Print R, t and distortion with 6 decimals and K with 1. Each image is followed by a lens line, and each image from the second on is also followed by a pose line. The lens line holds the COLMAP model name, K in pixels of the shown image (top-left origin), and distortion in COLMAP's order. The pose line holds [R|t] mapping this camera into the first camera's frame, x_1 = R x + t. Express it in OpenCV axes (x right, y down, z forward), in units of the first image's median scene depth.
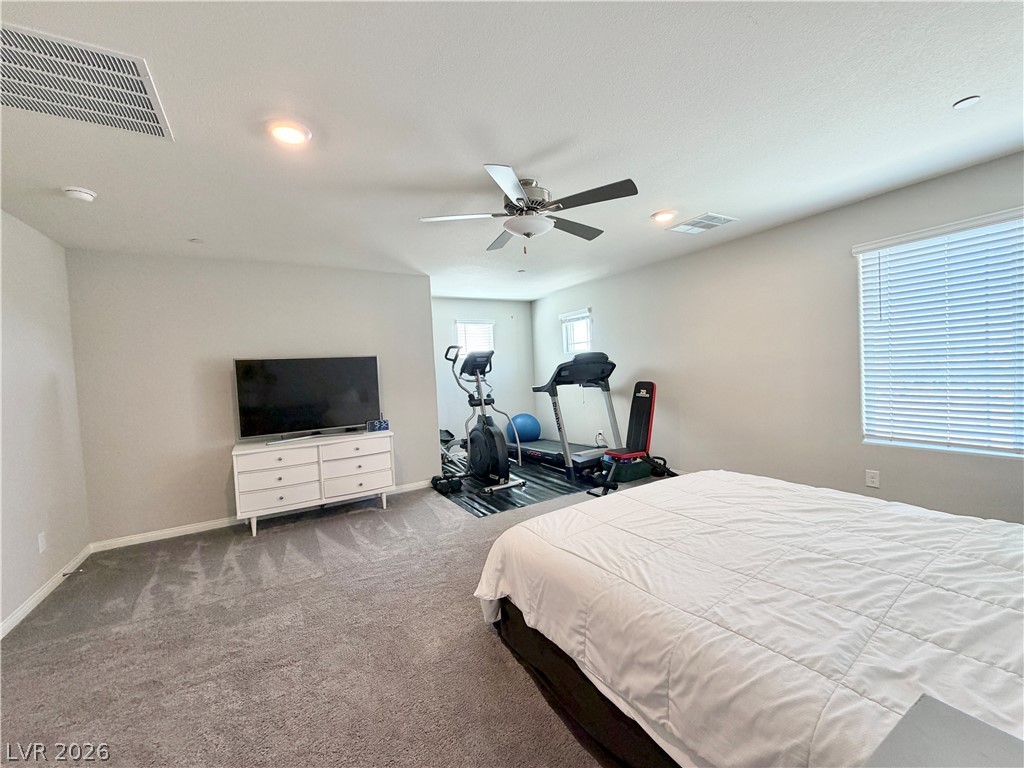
lens RADIAL K [[412.2, 0, 508.4], [0, 412.2, 383.9], [0, 0, 1]] dist [0.002667, 0.000386]
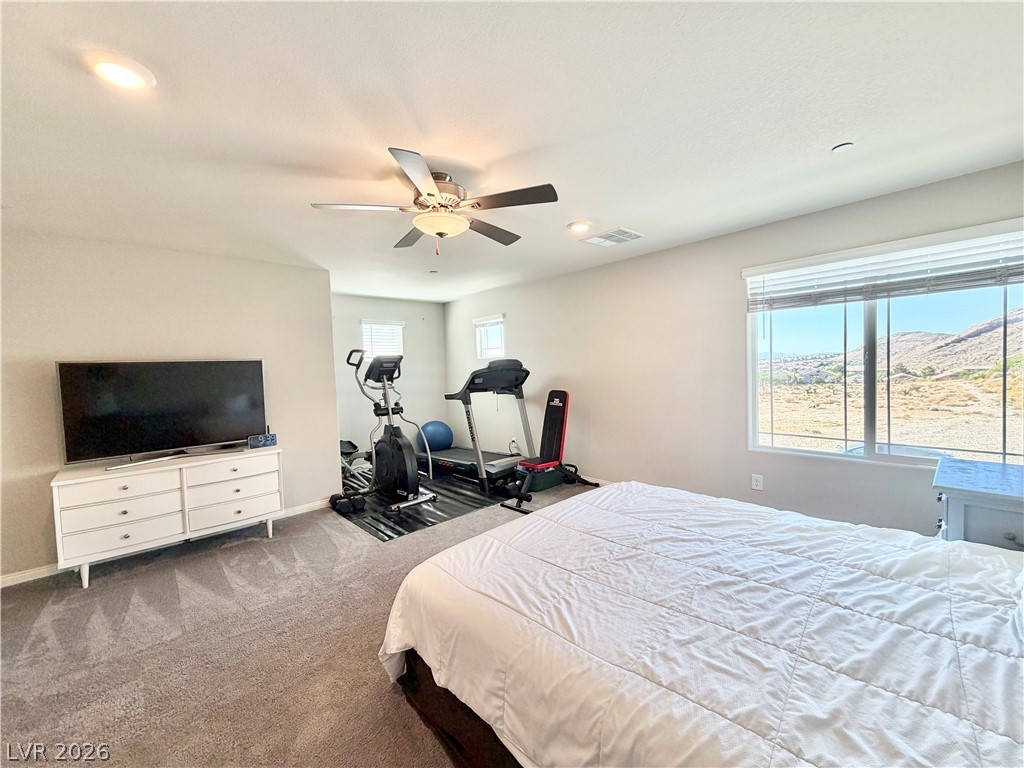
lens RADIAL K [[412.2, 0, 509.0], [0, 412.2, 384.2], [0, 0, 1]] dist [0.002667, 0.000386]
pose [[0.977311, 0.006278, 0.211717, 0.003636], [-0.006053, 0.999980, -0.001714, -0.025581], [-0.211723, 0.000393, 0.977330, 0.067767]]
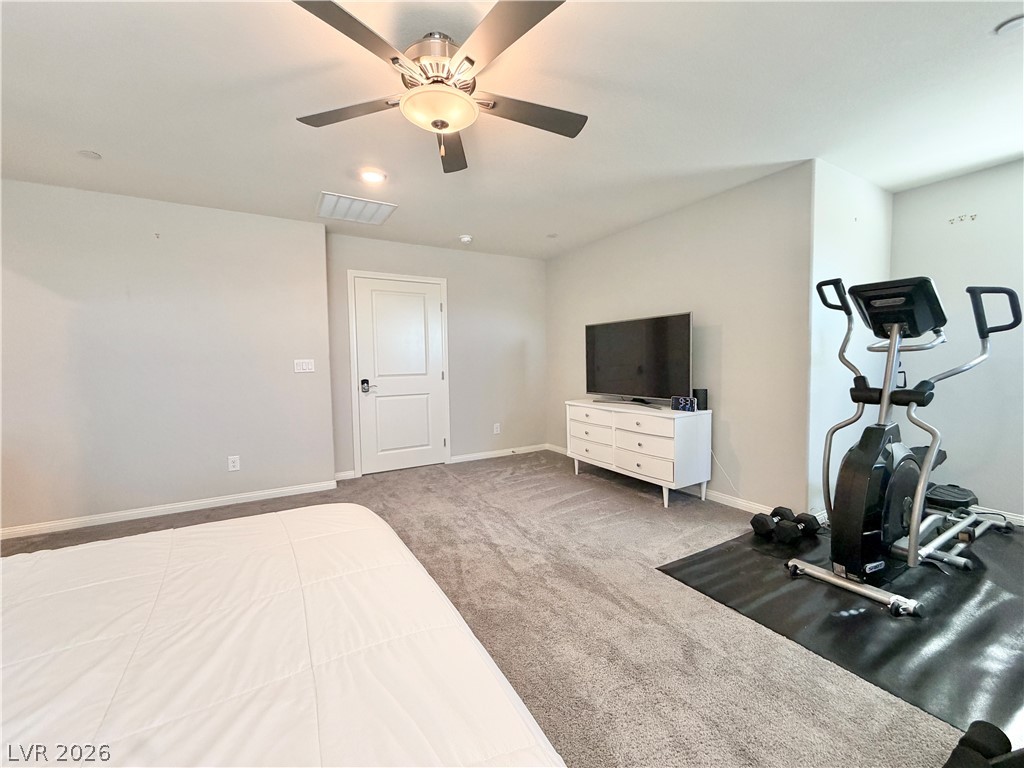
lens RADIAL K [[412.2, 0, 508.1], [0, 412.2, 382.8], [0, 0, 1]] dist [0.002667, 0.000386]
pose [[-0.014622, 0.106214, -0.994236, 0.620155], [-0.014422, 0.994216, 0.106424, -0.021172], [0.999789, 0.015895, -0.013006, 0.928175]]
